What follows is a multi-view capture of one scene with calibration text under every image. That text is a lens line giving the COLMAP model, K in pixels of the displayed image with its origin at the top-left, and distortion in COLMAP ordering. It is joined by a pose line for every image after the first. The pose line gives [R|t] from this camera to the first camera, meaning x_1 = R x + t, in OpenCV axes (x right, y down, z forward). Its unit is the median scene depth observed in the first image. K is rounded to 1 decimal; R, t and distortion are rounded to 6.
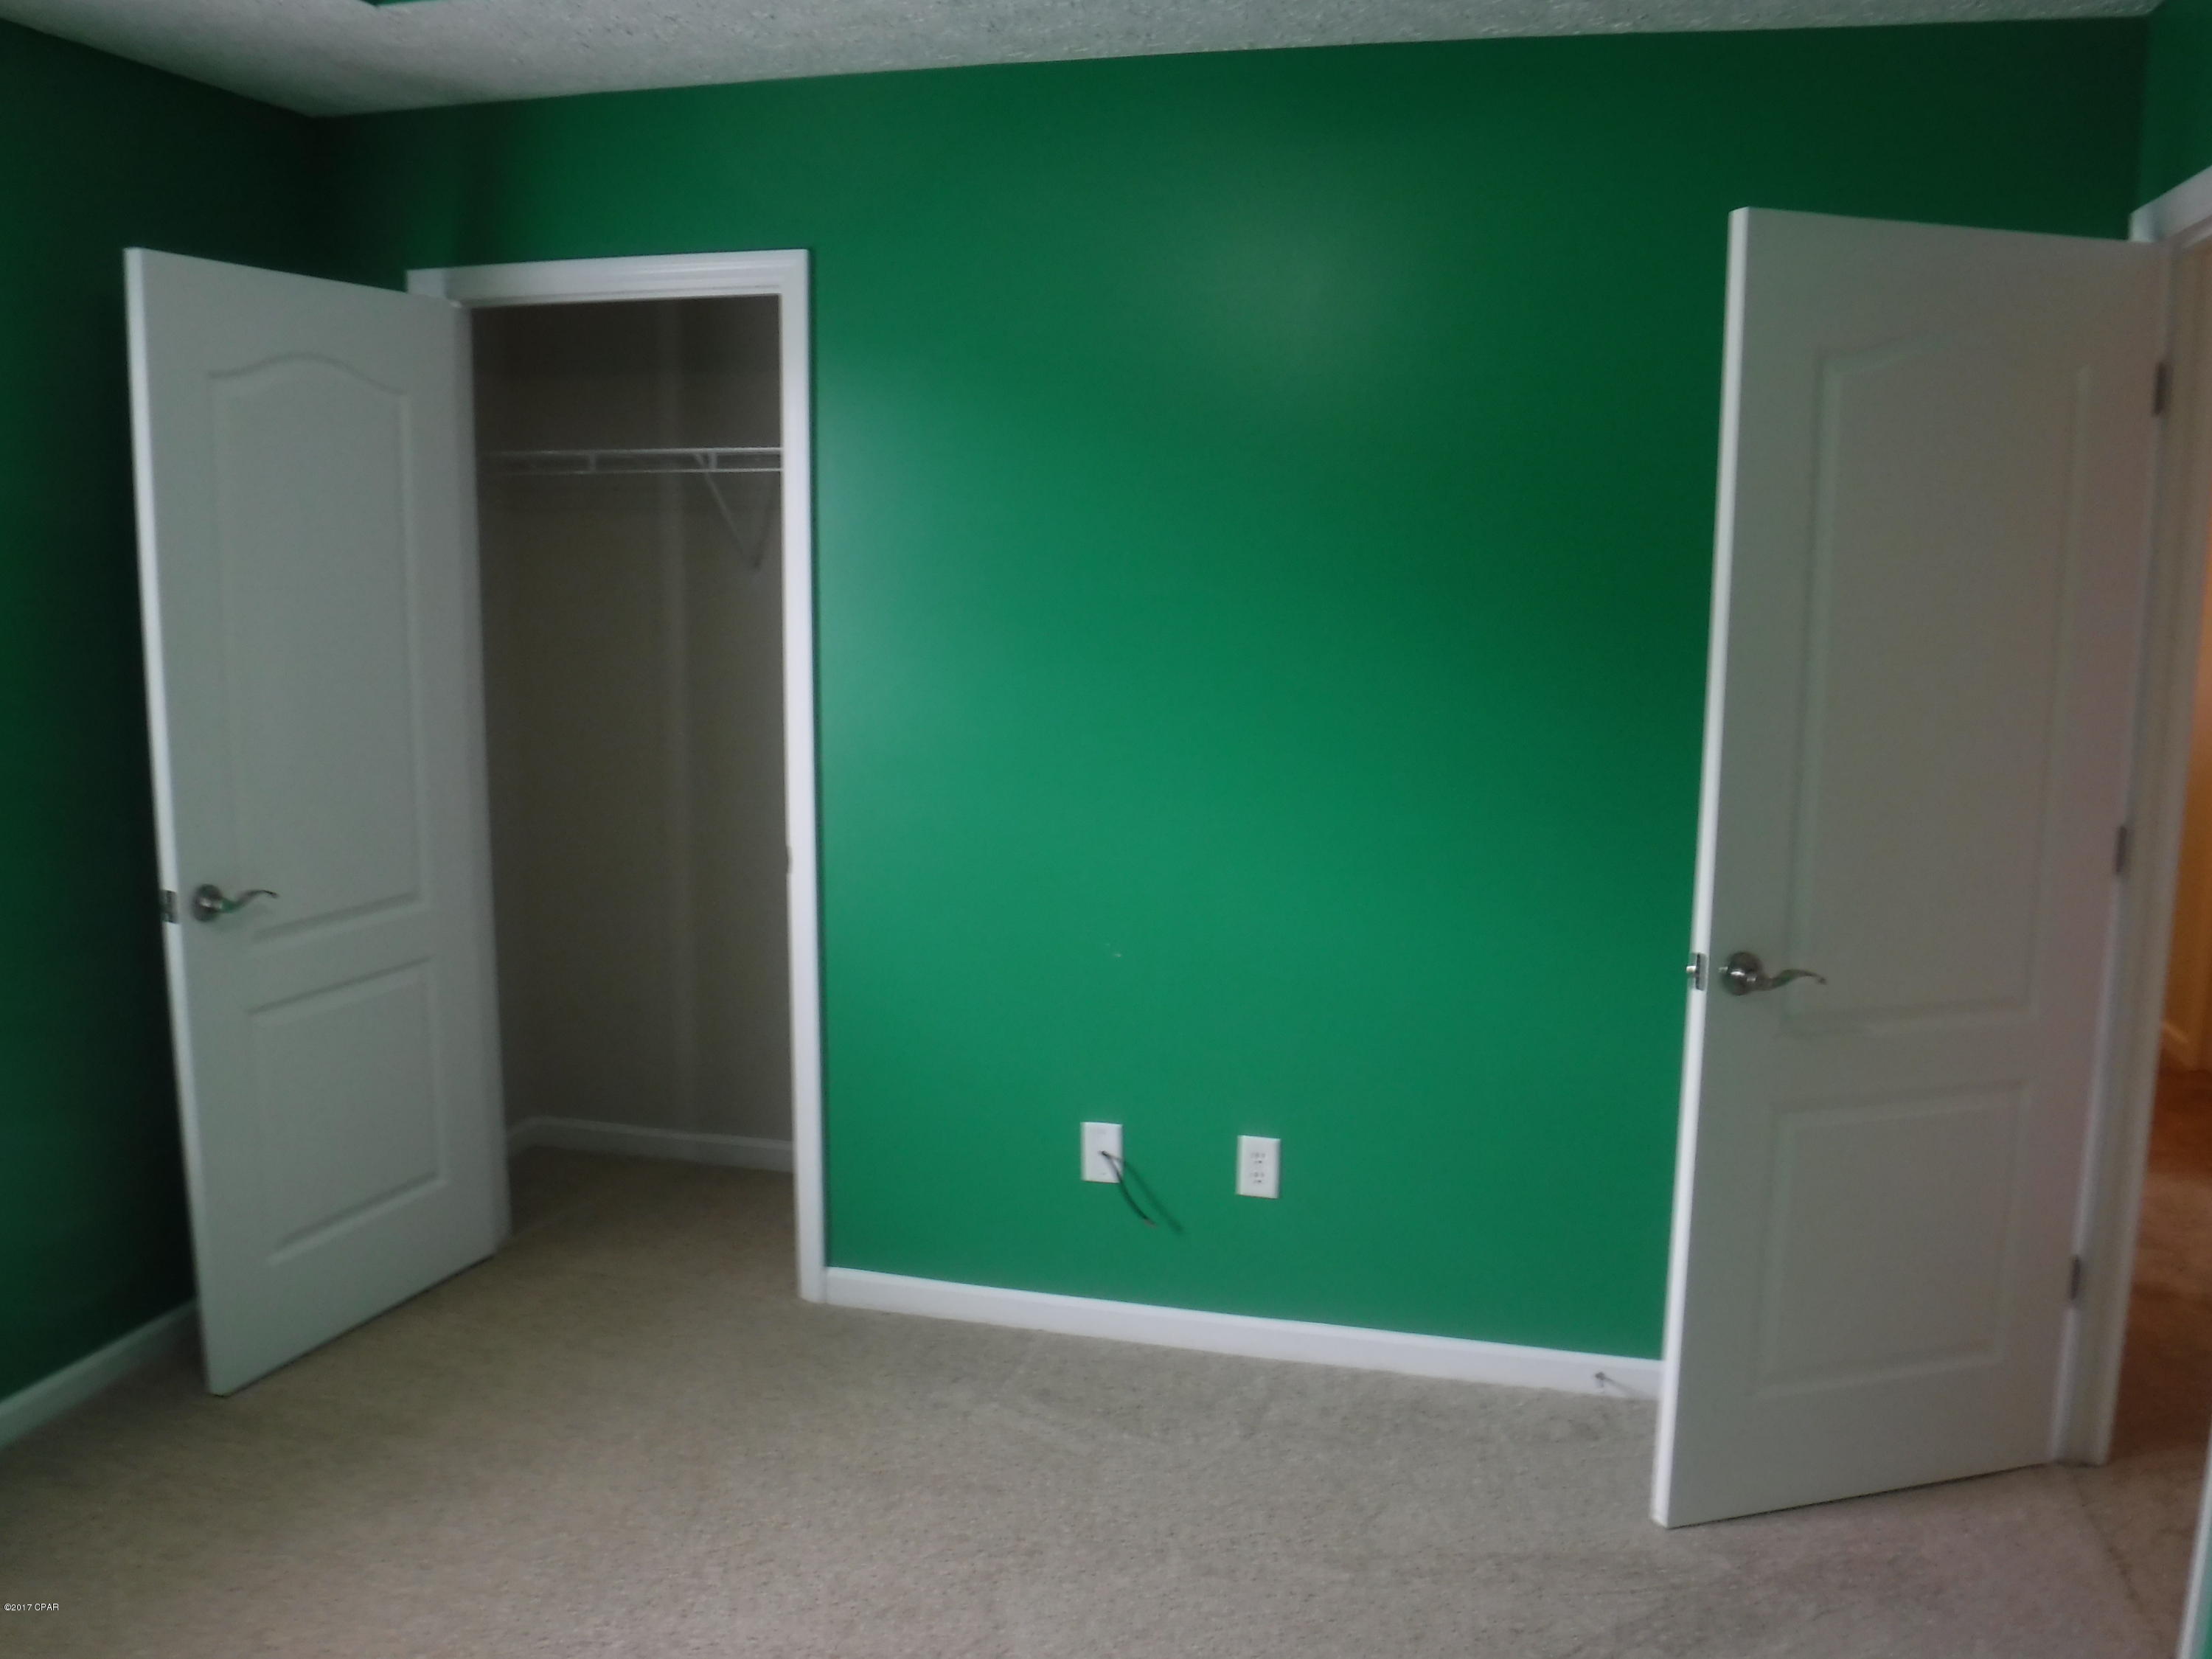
lens RADIAL K [[1809.1, 0, 1089.3], [0, 1809.1, 829.4], [0, 0, 1]] dist [-0.106402, 0.039737]
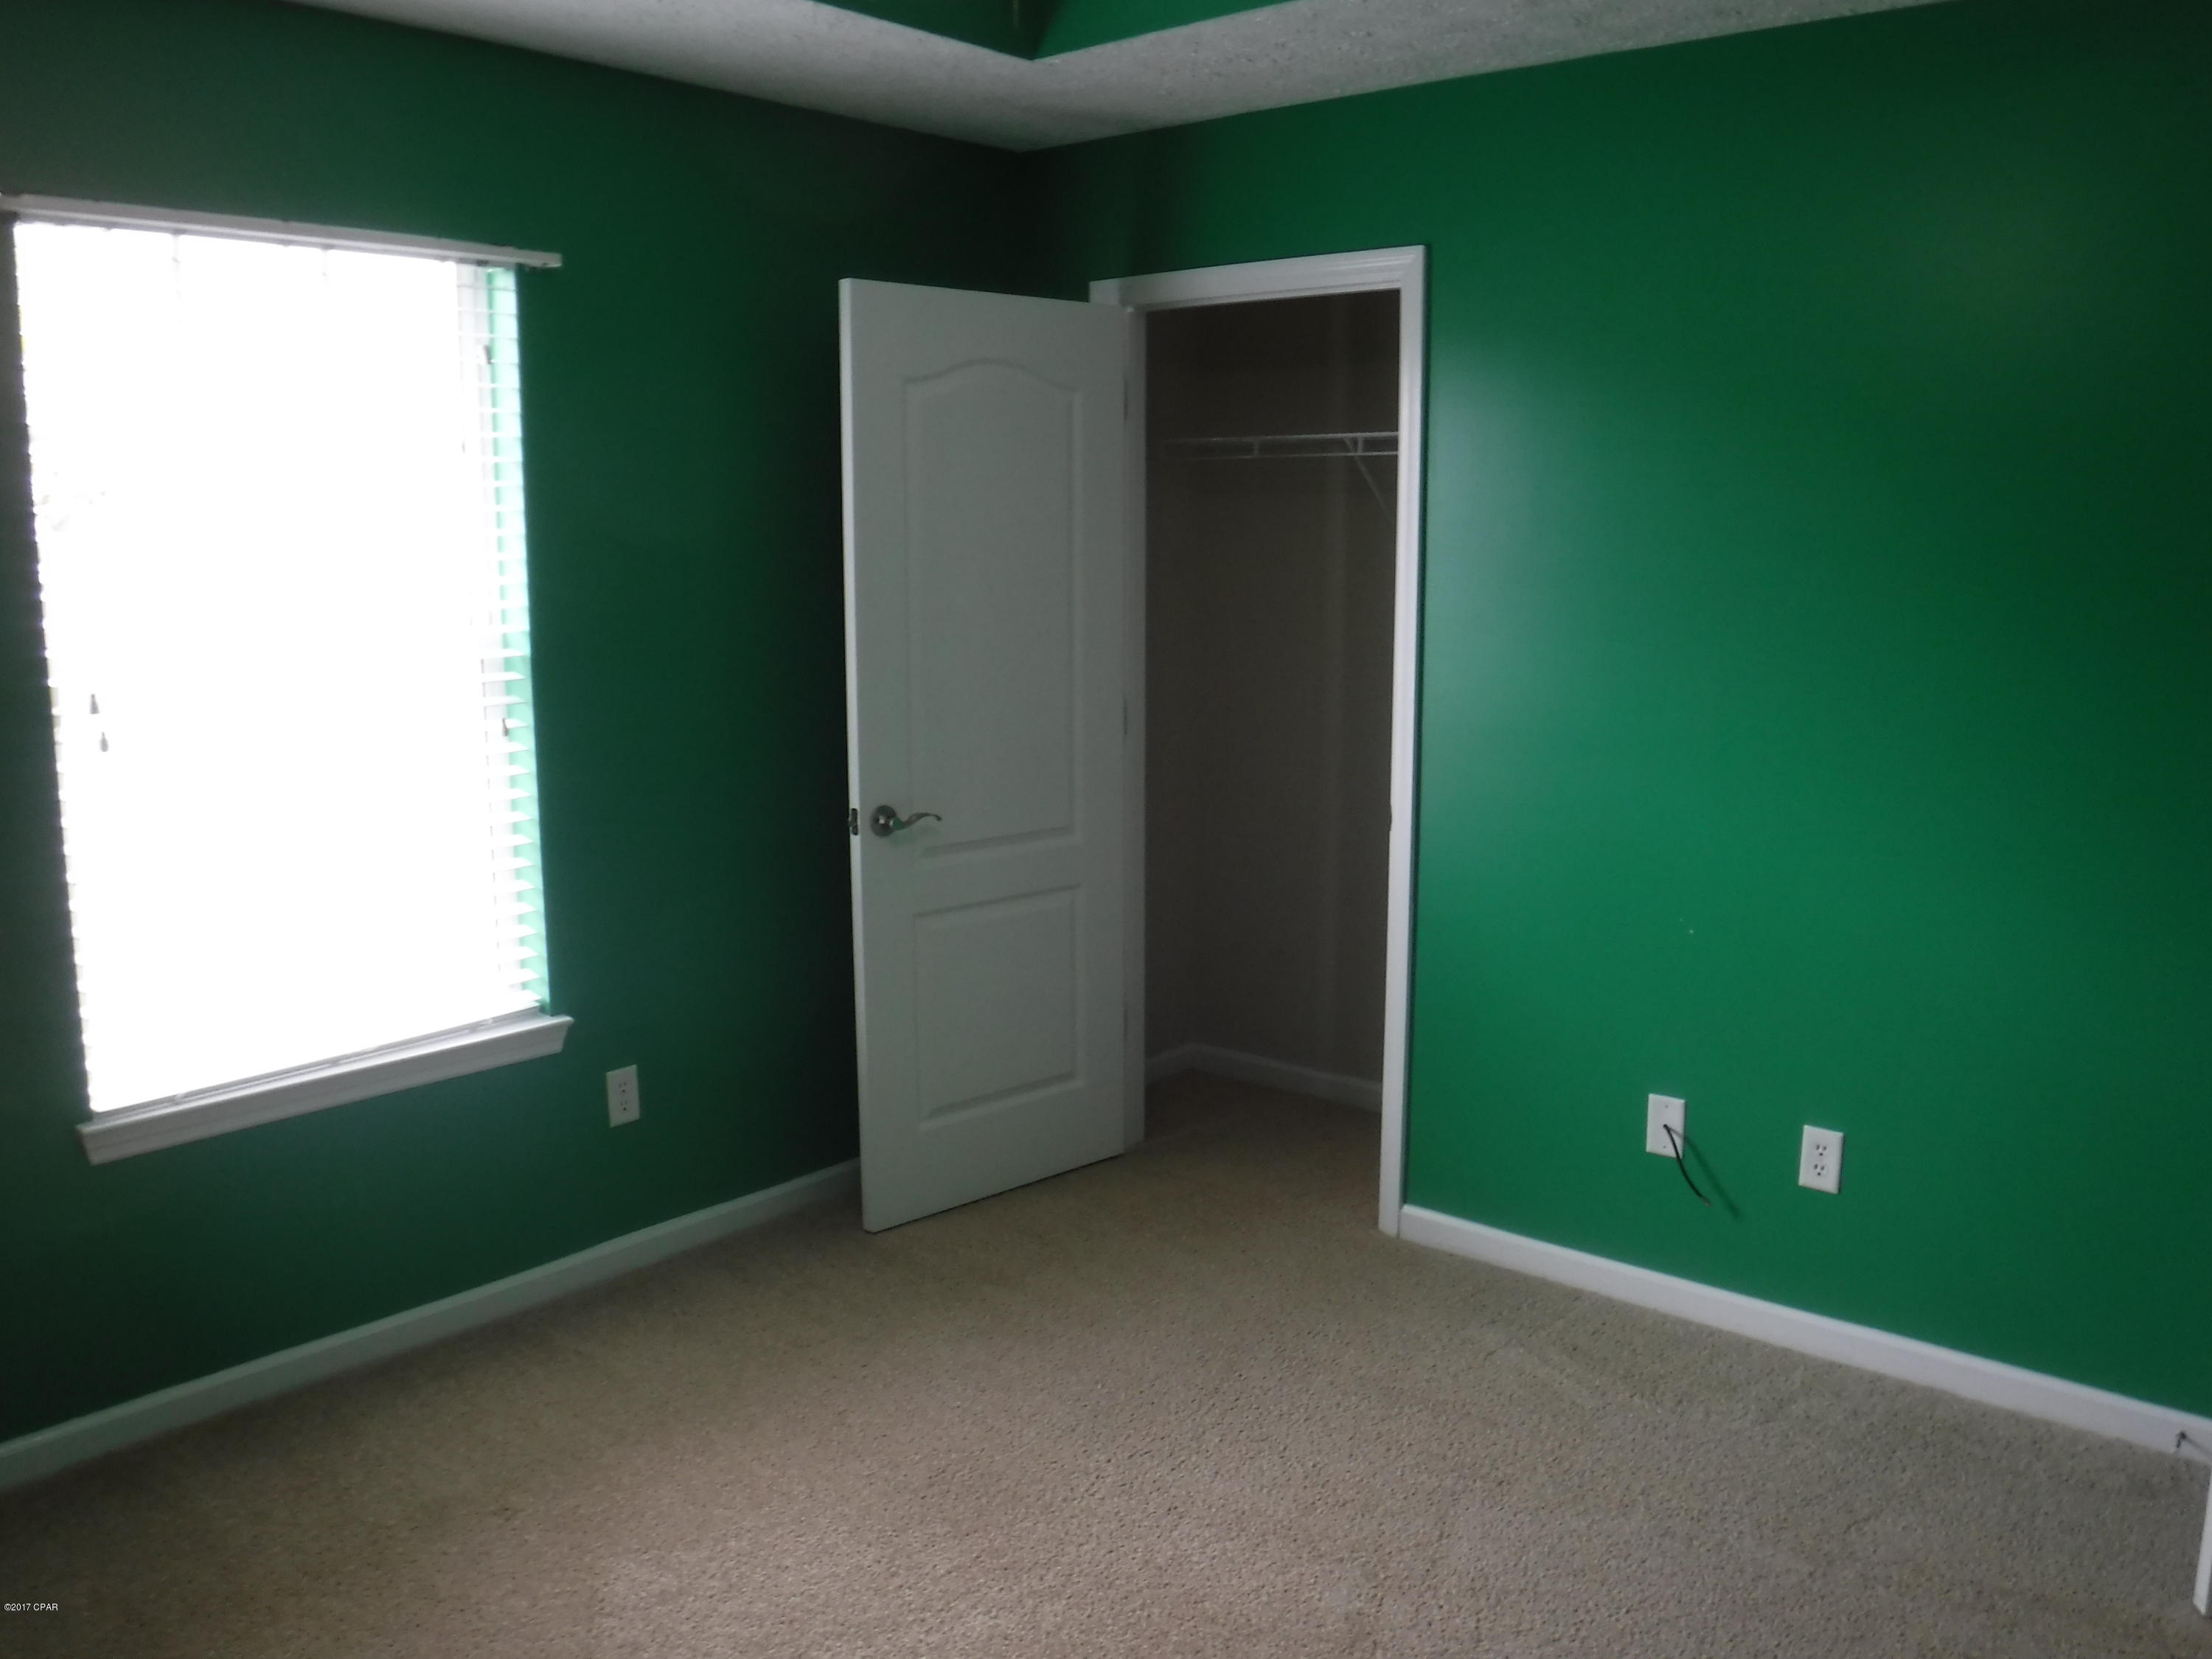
lens RADIAL K [[1809.1, 0, 1089.3], [0, 1809.1, 829.4], [0, 0, 1]] dist [-0.106402, 0.039737]
pose [[0.897895, 0.063735, -0.435571, 0.149067], [-0.059120, 0.997959, 0.024156, 0.008896], [0.436222, 0.004062, 0.899830, -0.042430]]
